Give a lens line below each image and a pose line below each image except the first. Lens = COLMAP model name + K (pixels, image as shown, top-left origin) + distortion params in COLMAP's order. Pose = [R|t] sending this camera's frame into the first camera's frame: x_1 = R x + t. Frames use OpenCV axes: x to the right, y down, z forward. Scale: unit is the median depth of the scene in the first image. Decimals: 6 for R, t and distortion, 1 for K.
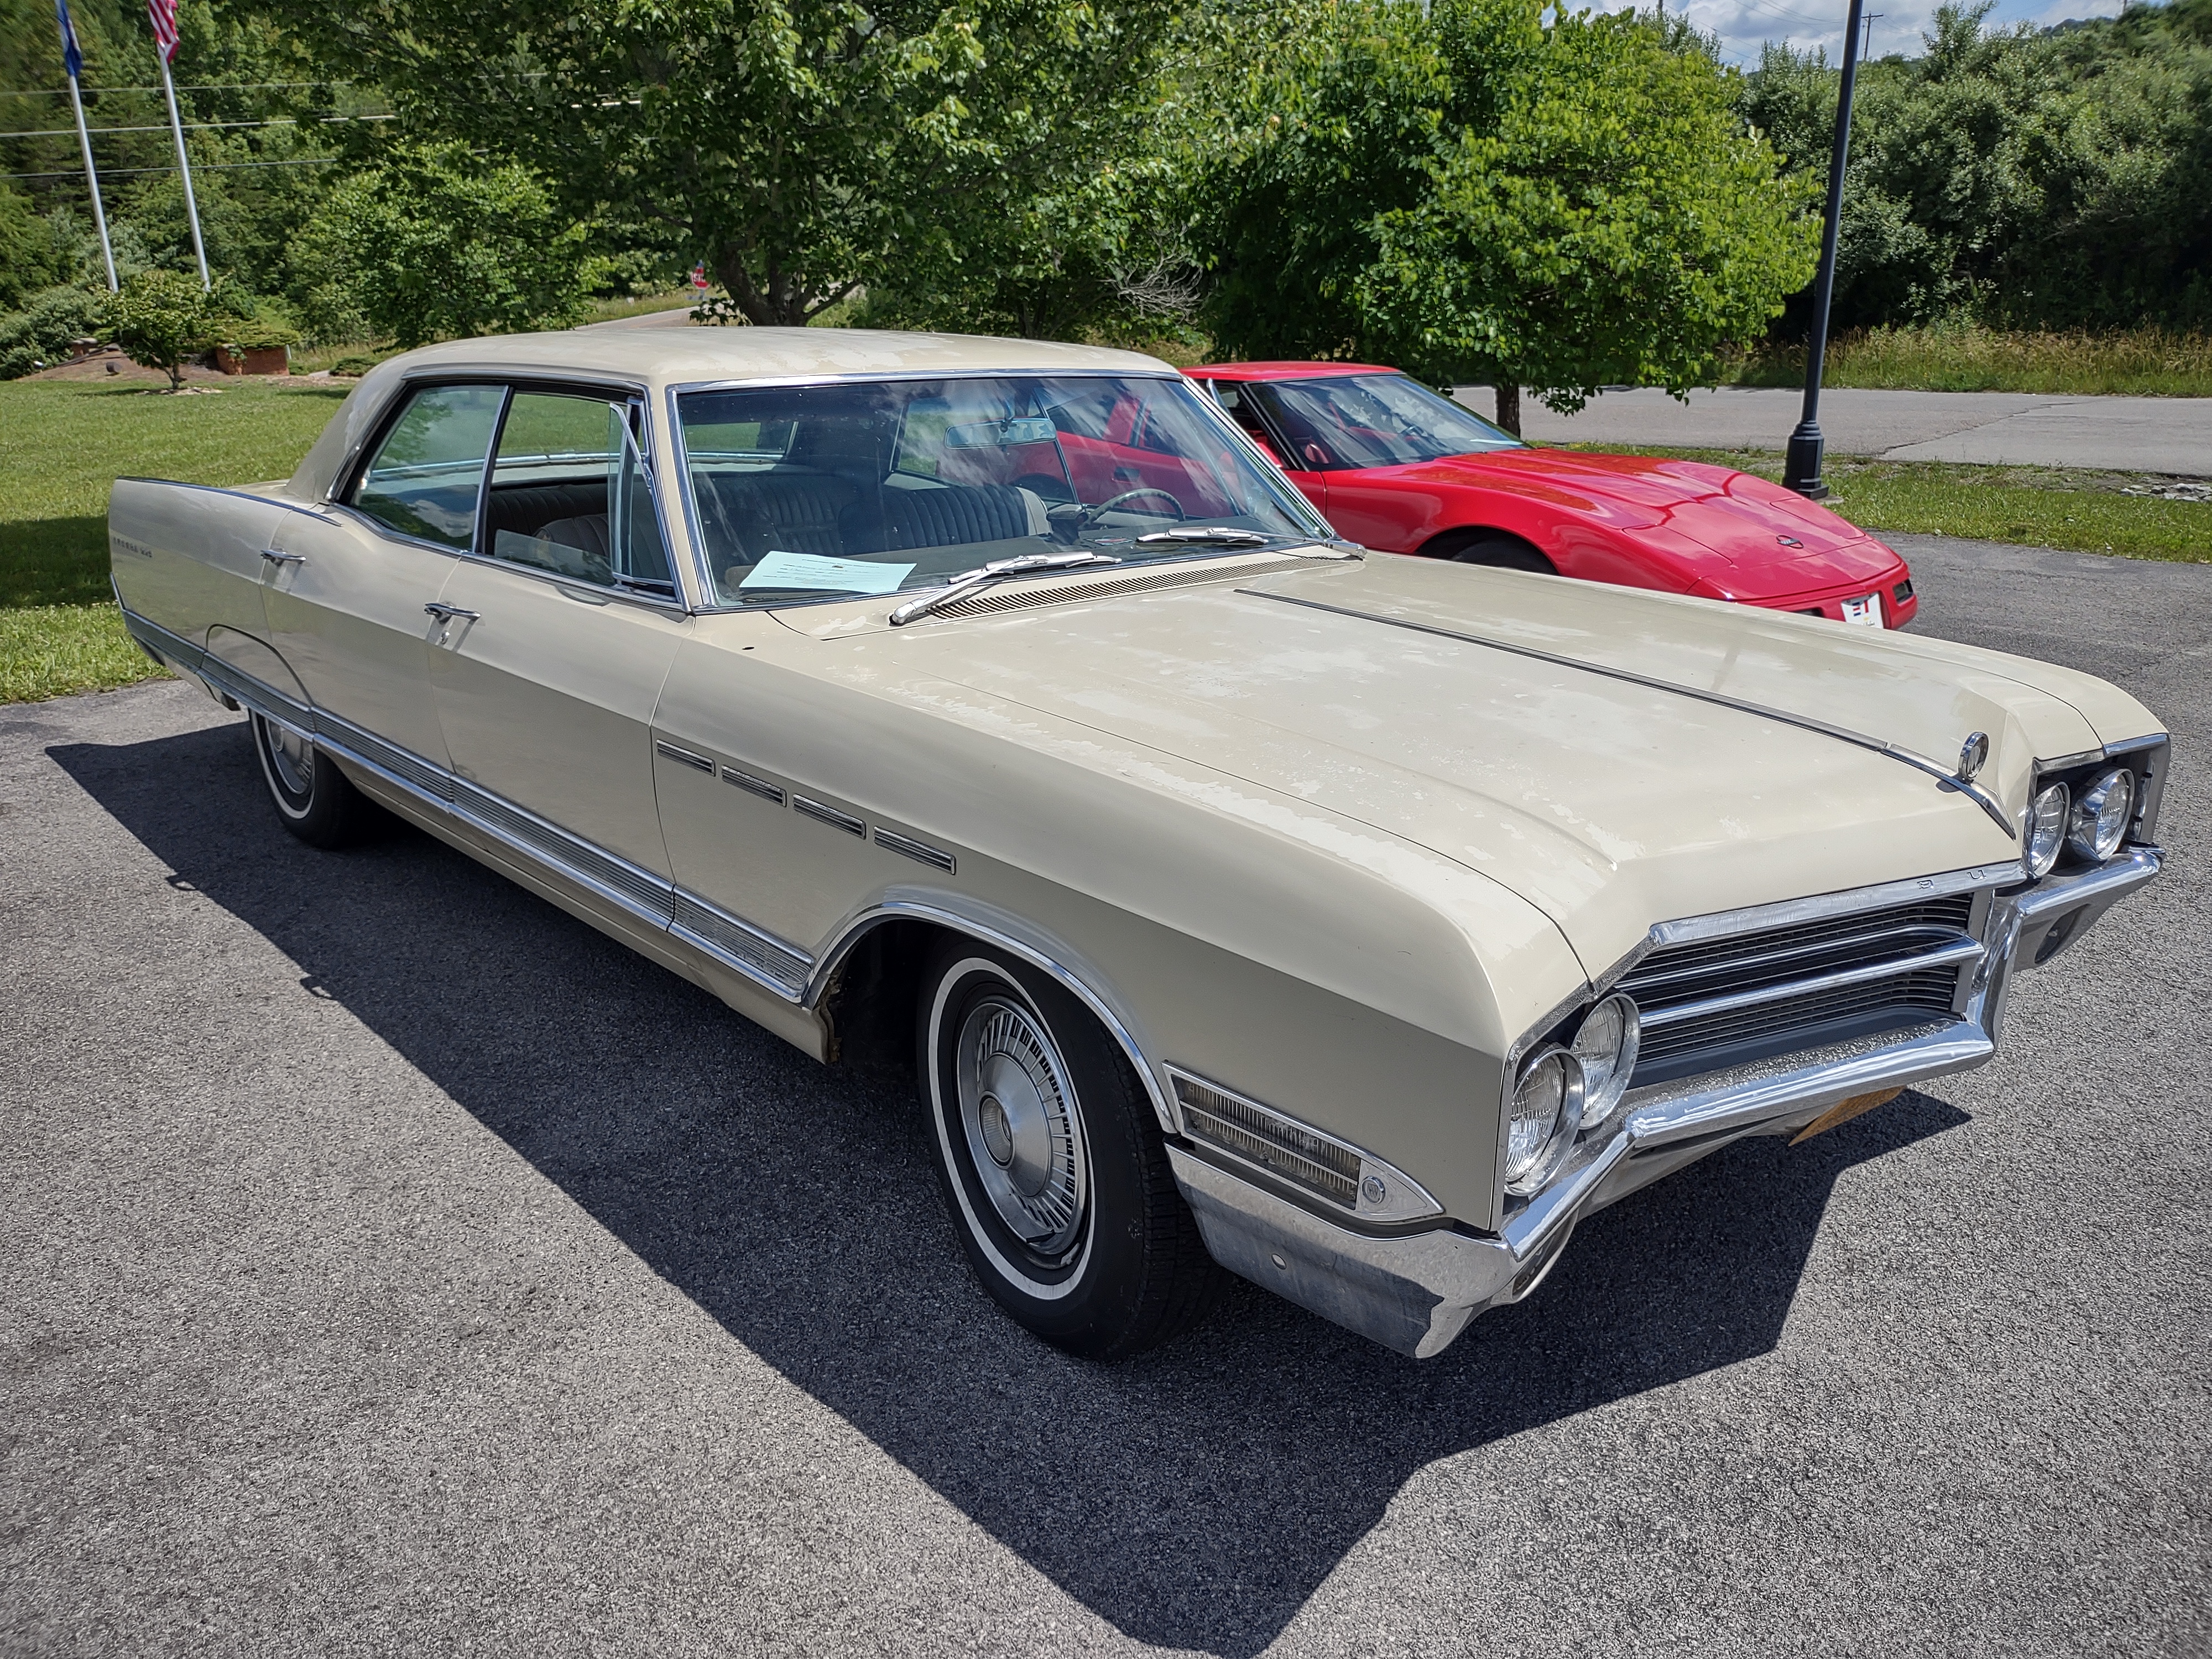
lens RADIAL K [[1690.2, 0, 1105.9], [0, 1690.2, 818.8], [0, 0, 1]] dist [0.002040, -0.001296]
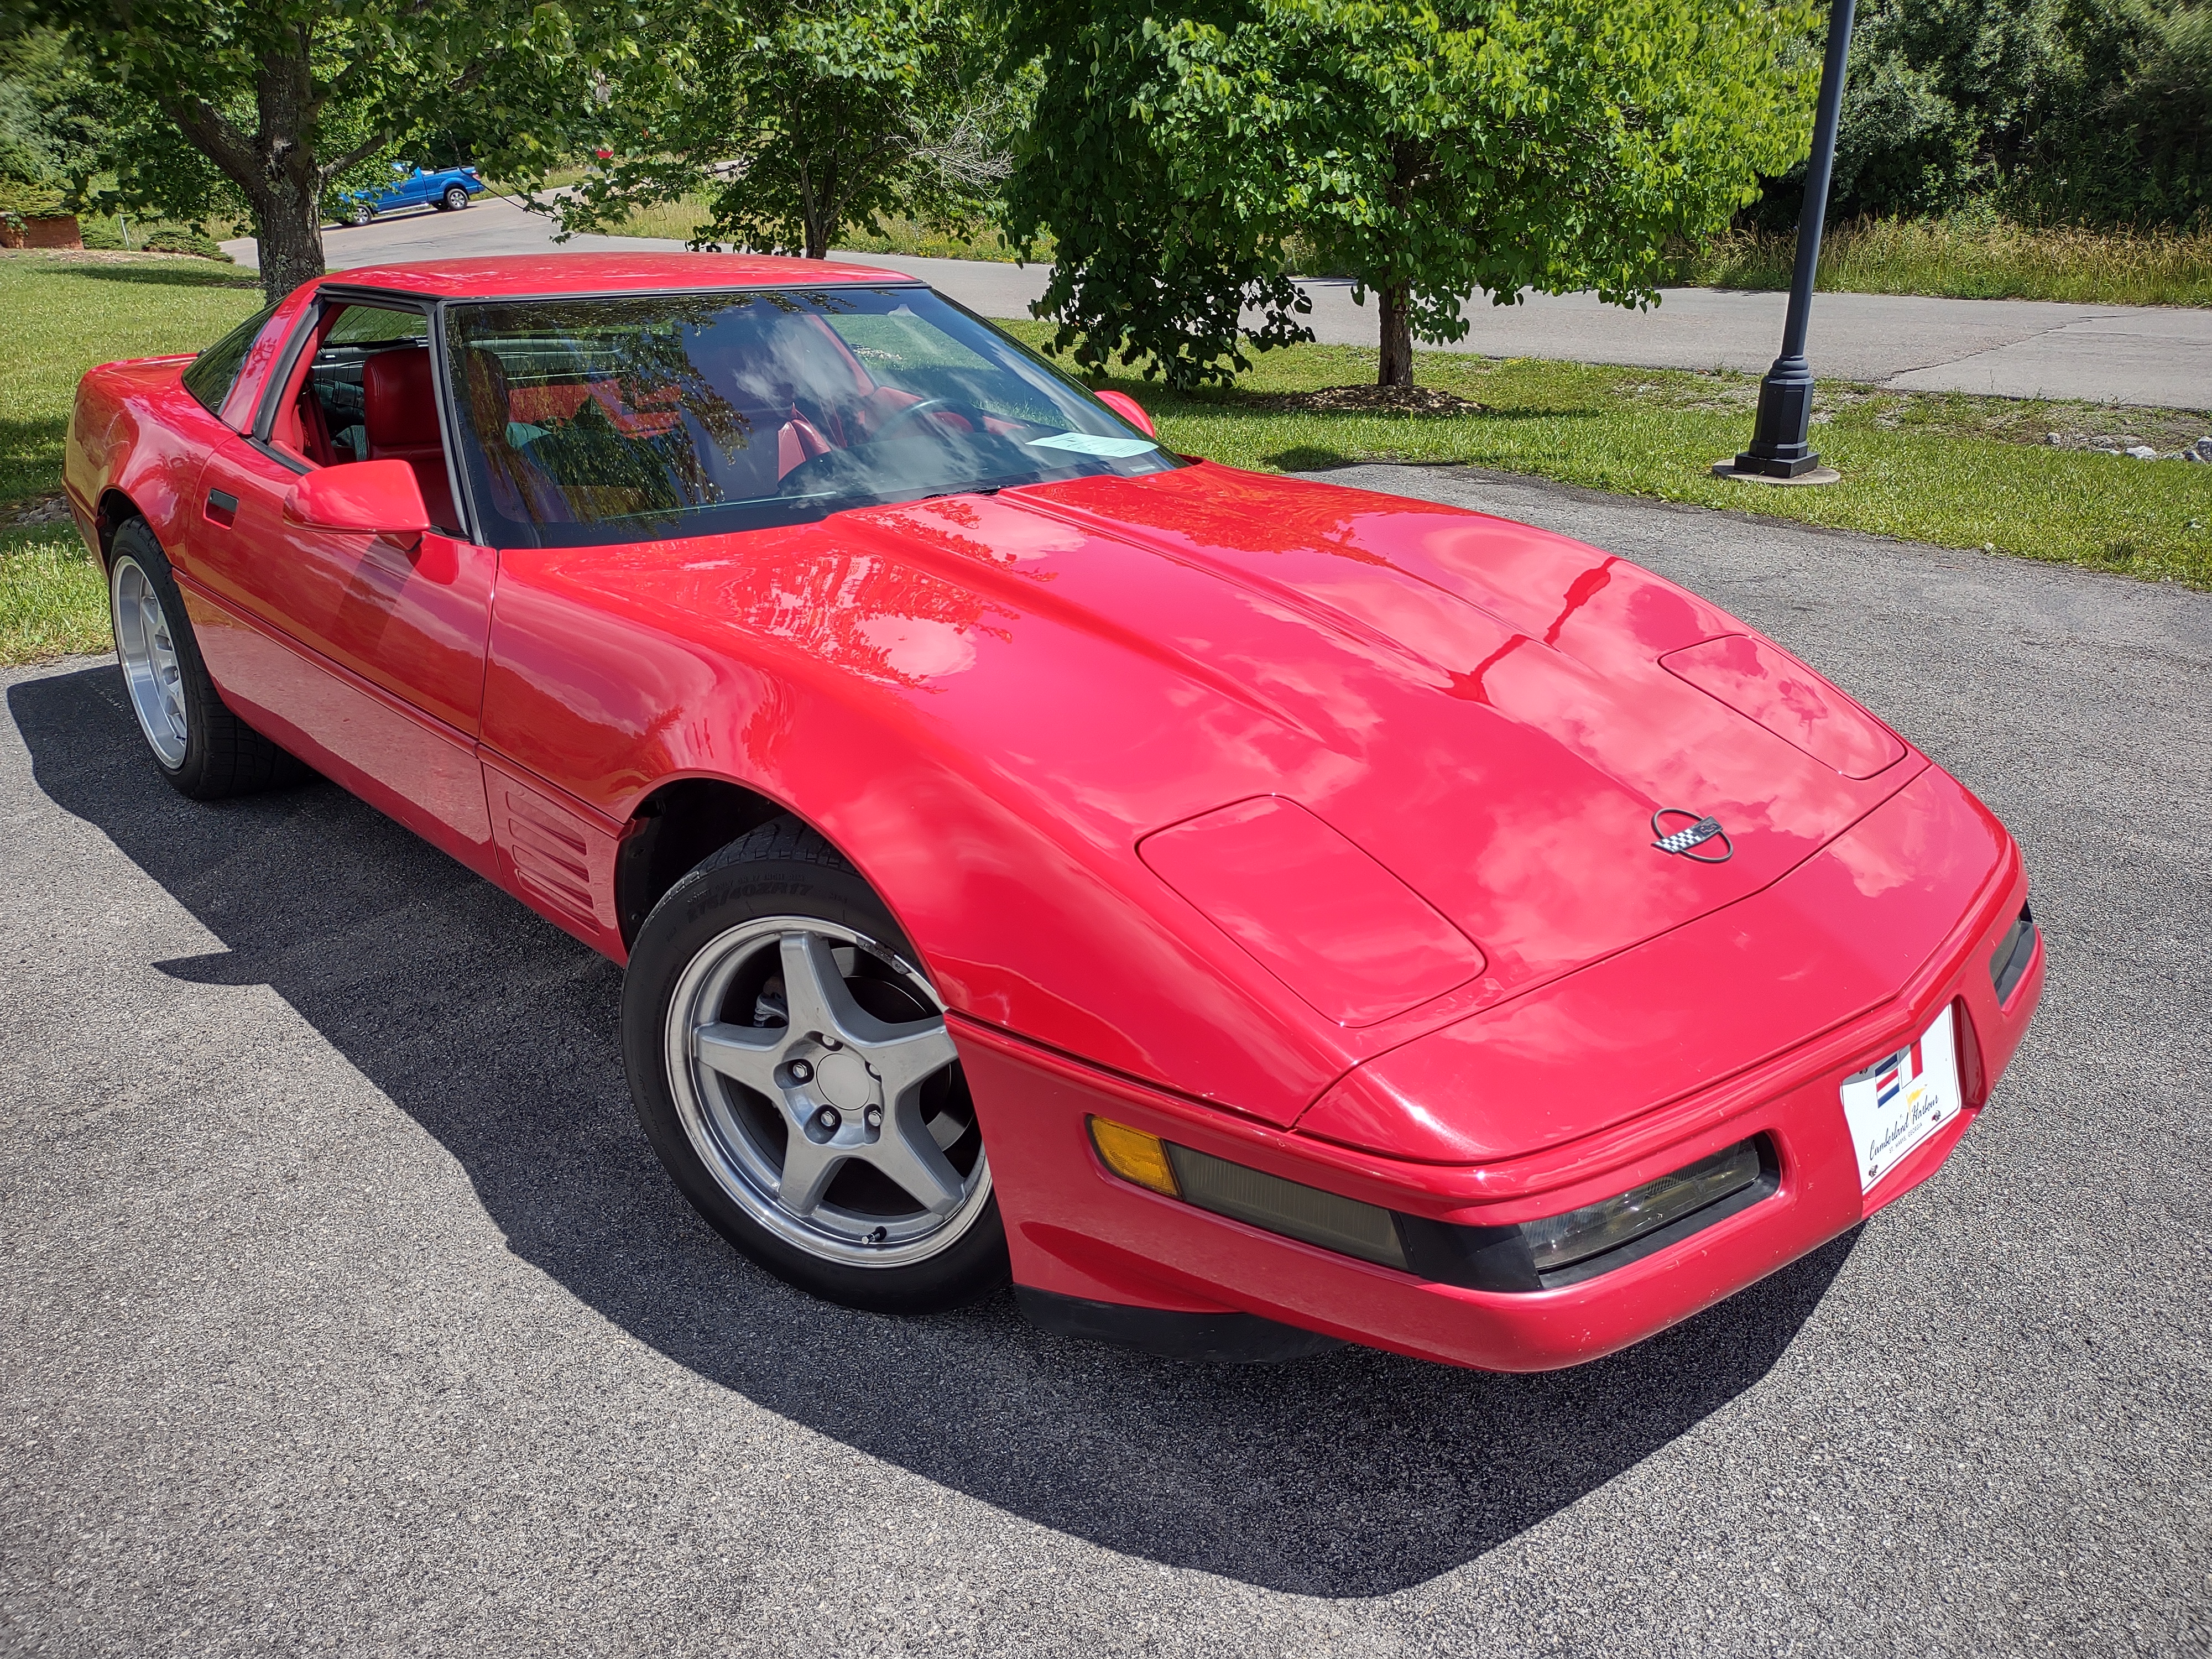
lens RADIAL K [[1663.3, 0, 1125.5], [0, 1663.3, 816.5], [0, 0, 1]] dist [0.014655, -0.013769]
pose [[0.999817, 0.008897, 0.016951, 0.067096], [-0.009976, 0.997858, 0.064657, -0.043811], [-0.016340, -0.064814, 0.997764, 0.157452]]
